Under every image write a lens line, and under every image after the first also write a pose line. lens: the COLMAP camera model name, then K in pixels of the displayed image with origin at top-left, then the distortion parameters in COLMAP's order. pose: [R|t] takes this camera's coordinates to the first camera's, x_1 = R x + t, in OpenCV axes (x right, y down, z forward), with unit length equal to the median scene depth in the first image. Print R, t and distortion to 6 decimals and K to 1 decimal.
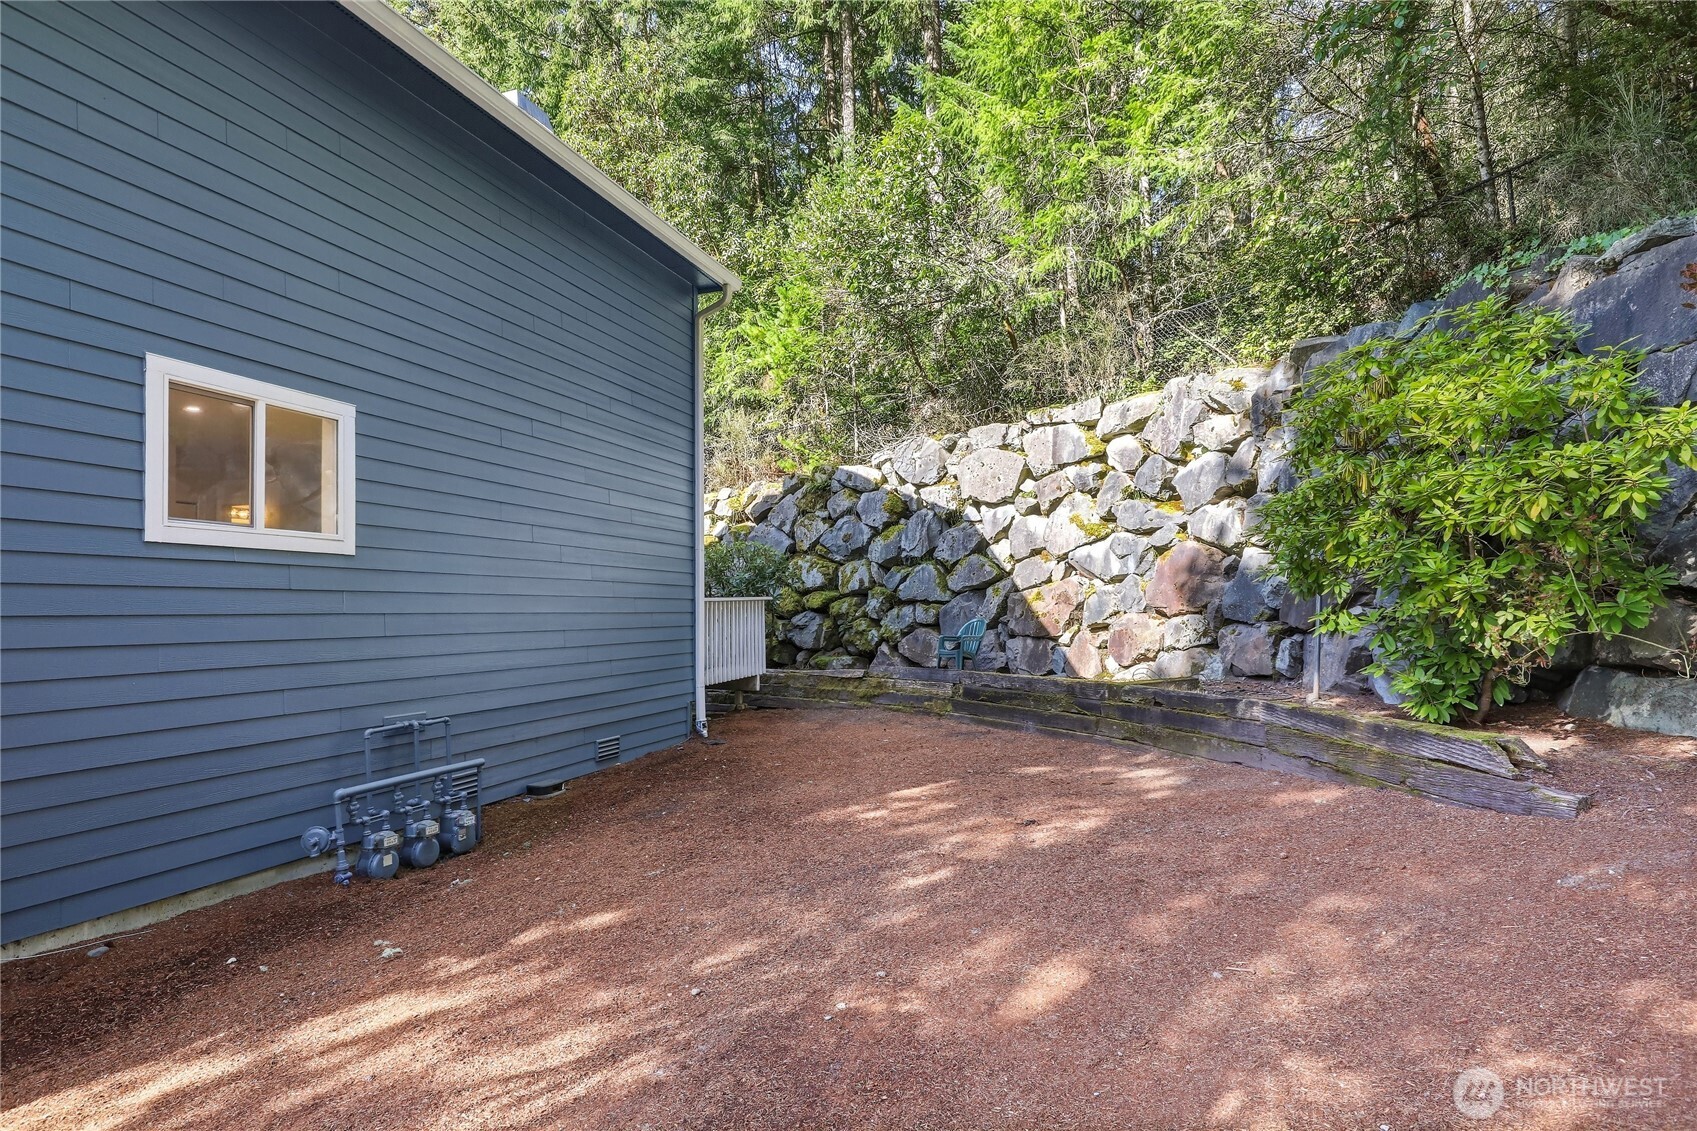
lens RADIAL K [[903.4, 0, 846.0], [0, 903.4, 565.3], [0, 0, 1]] dist [-0.000057, 0.000279]
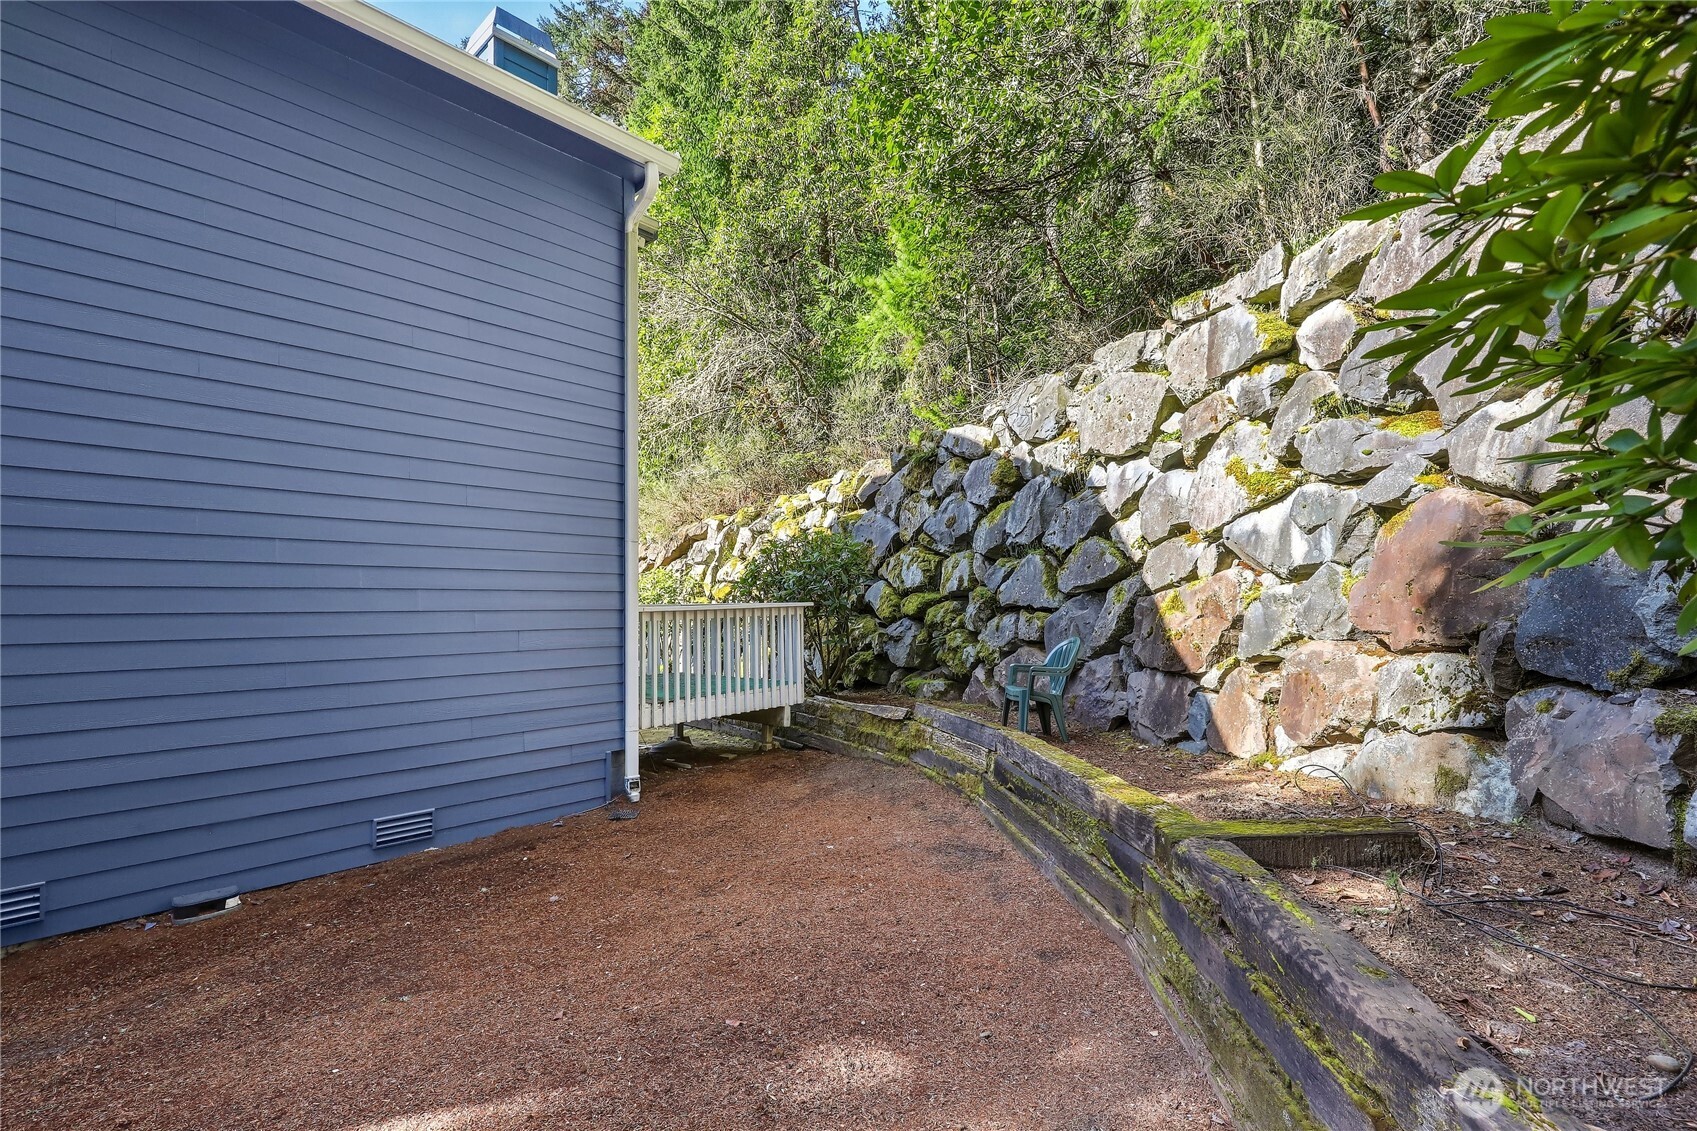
lens RADIAL K [[782.0, 0, 847.5], [0, 782.0, 576.6], [0, 0, 1]] dist [0.002854, -0.002072]
pose [[0.914432, -0.014004, -0.404497, 0.217147], [0.021762, 0.999657, 0.014589, 0.004455], [0.404153, -0.022143, 0.914423, 0.427024]]
